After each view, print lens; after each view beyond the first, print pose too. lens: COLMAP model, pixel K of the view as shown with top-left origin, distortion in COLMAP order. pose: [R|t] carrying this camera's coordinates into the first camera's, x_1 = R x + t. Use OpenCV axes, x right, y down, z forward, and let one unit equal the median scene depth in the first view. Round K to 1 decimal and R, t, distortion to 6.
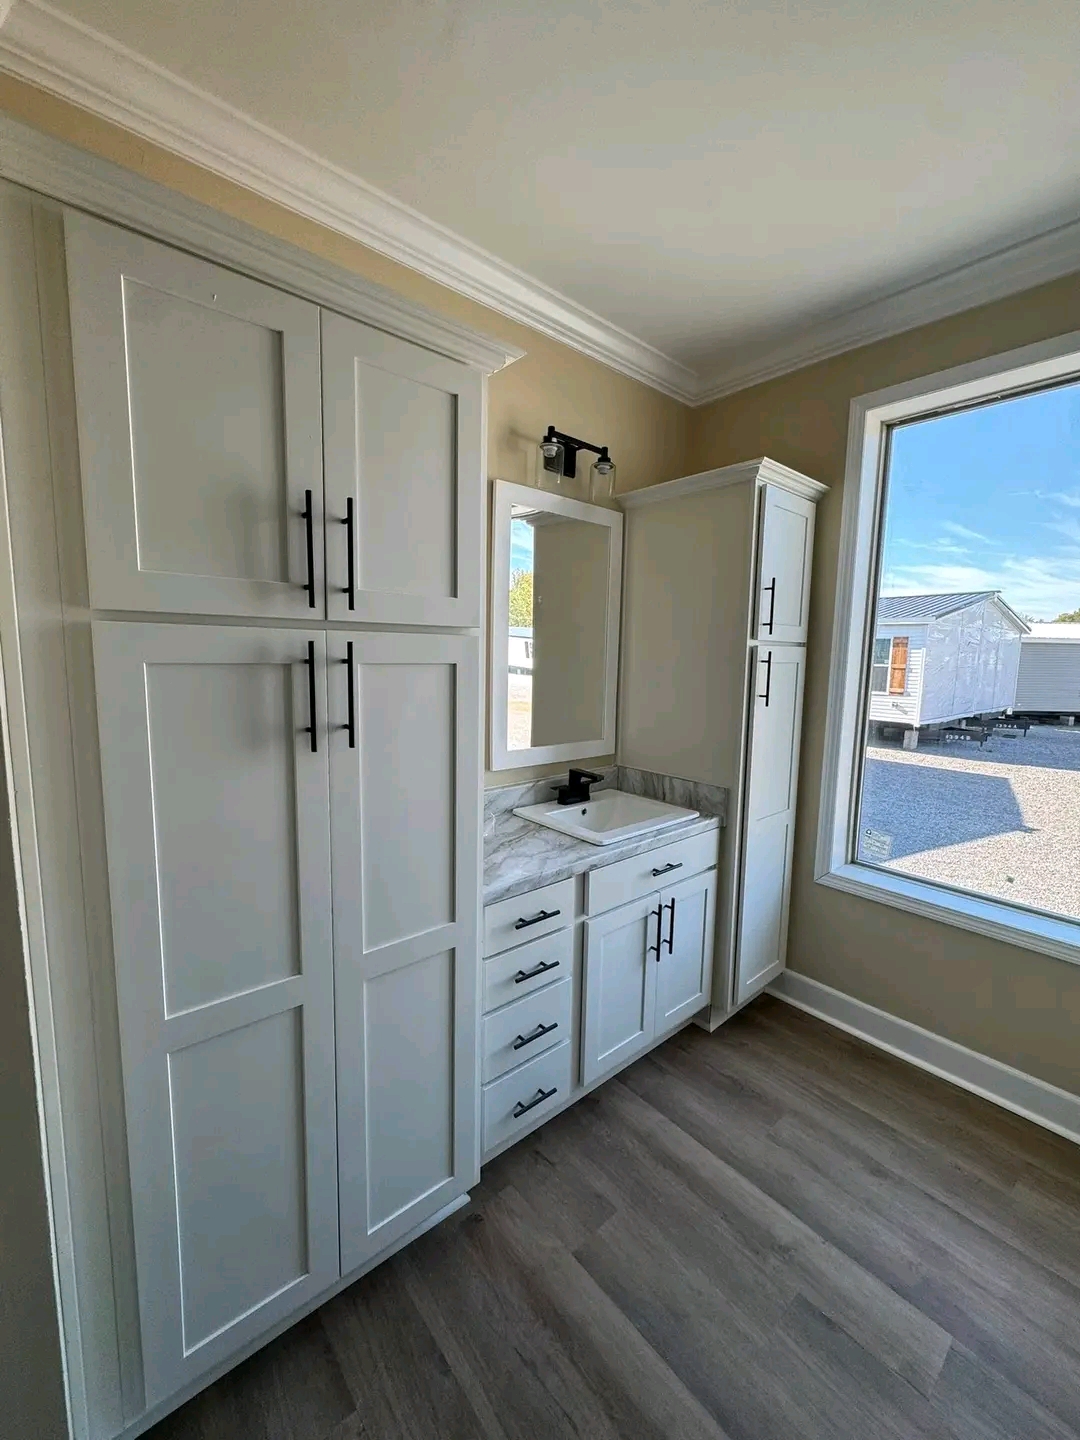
lens RADIAL K [[571.7, 0, 541.8], [0, 571.7, 718.5], [0, 0, 1]] dist [-0.002999, 0.000211]
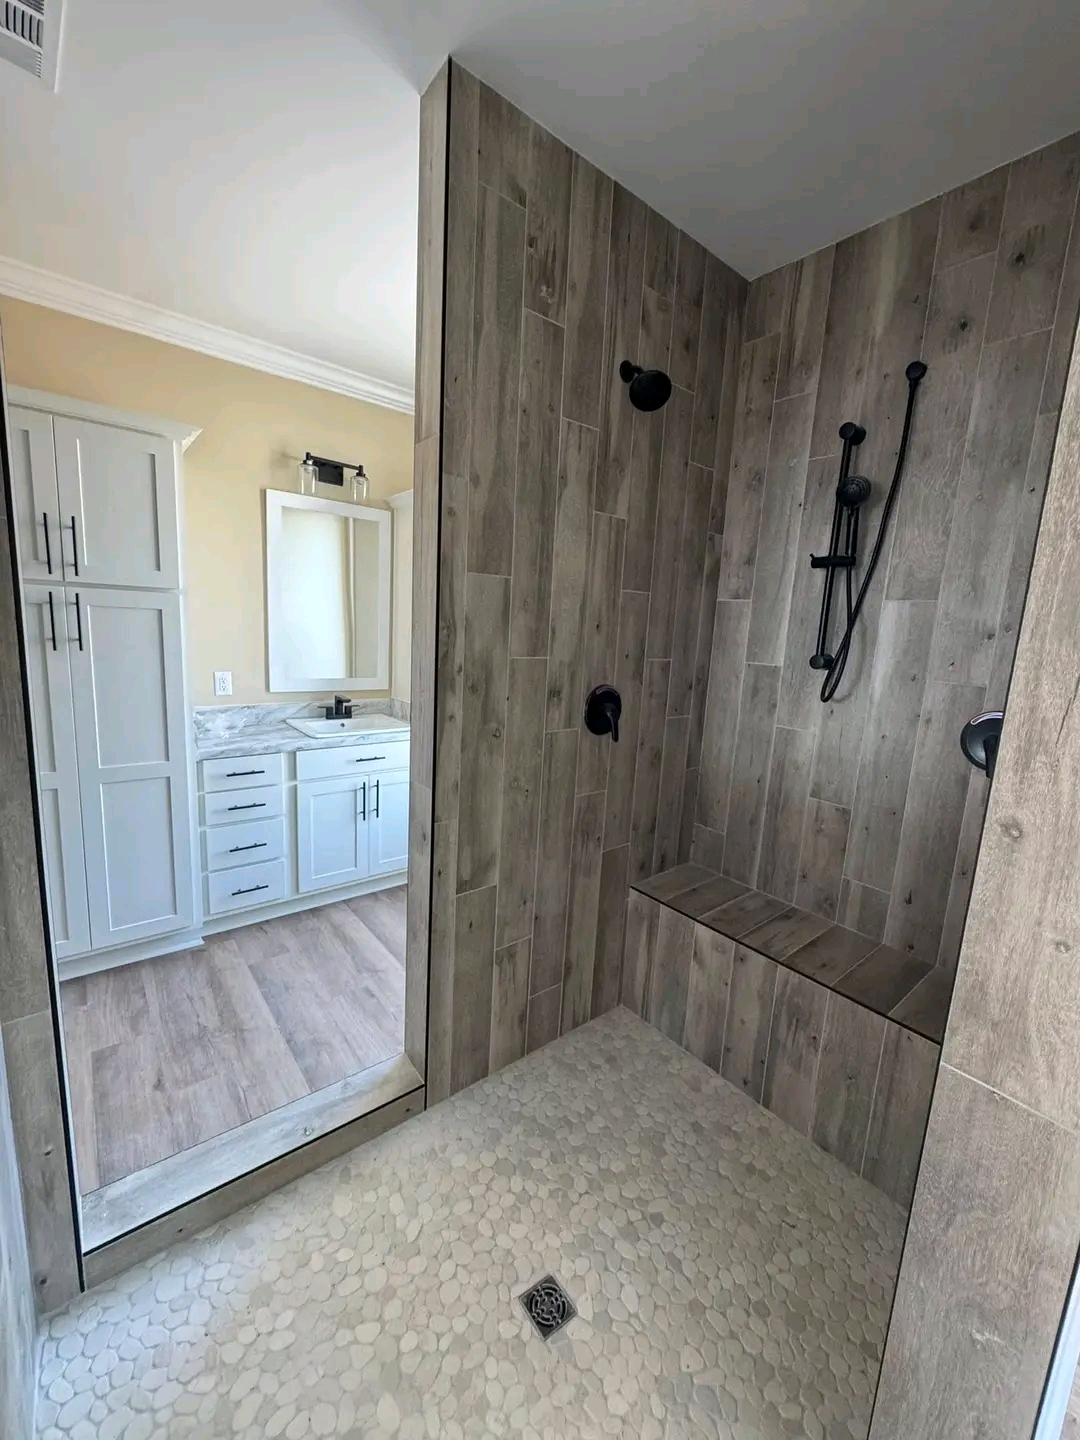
lens RADIAL K [[571.7, 0, 541.8], [0, 571.7, 718.5], [0, 0, 1]] dist [-0.002999, 0.000211]
pose [[0.998947, 0.044745, -0.010166, 0.629173], [-0.044204, 0.997853, 0.048335, 0.060406], [0.012307, -0.047834, 0.998779, -0.447315]]
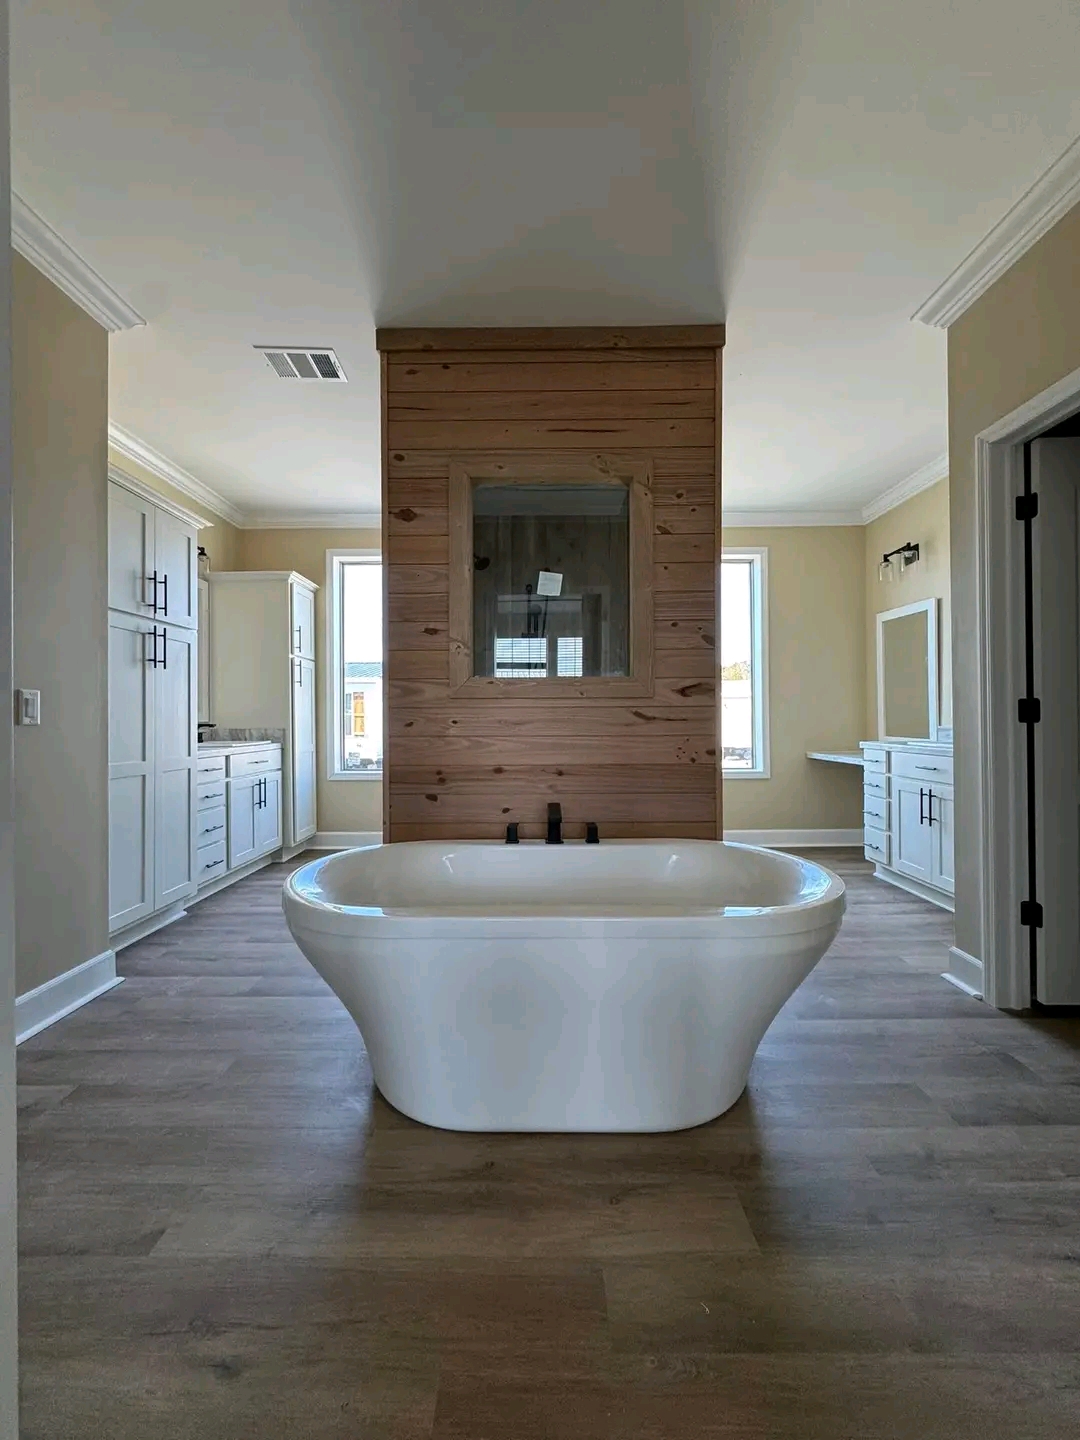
lens RADIAL K [[571.7, 0, 541.8], [0, 571.7, 718.5], [0, 0, 1]] dist [-0.002999, 0.000211]
pose [[0.647942, -0.020194, 0.761422, -0.629456], [0.105518, 0.992390, -0.063472, 0.321437], [-0.754345, 0.121470, 0.645142, -0.997712]]
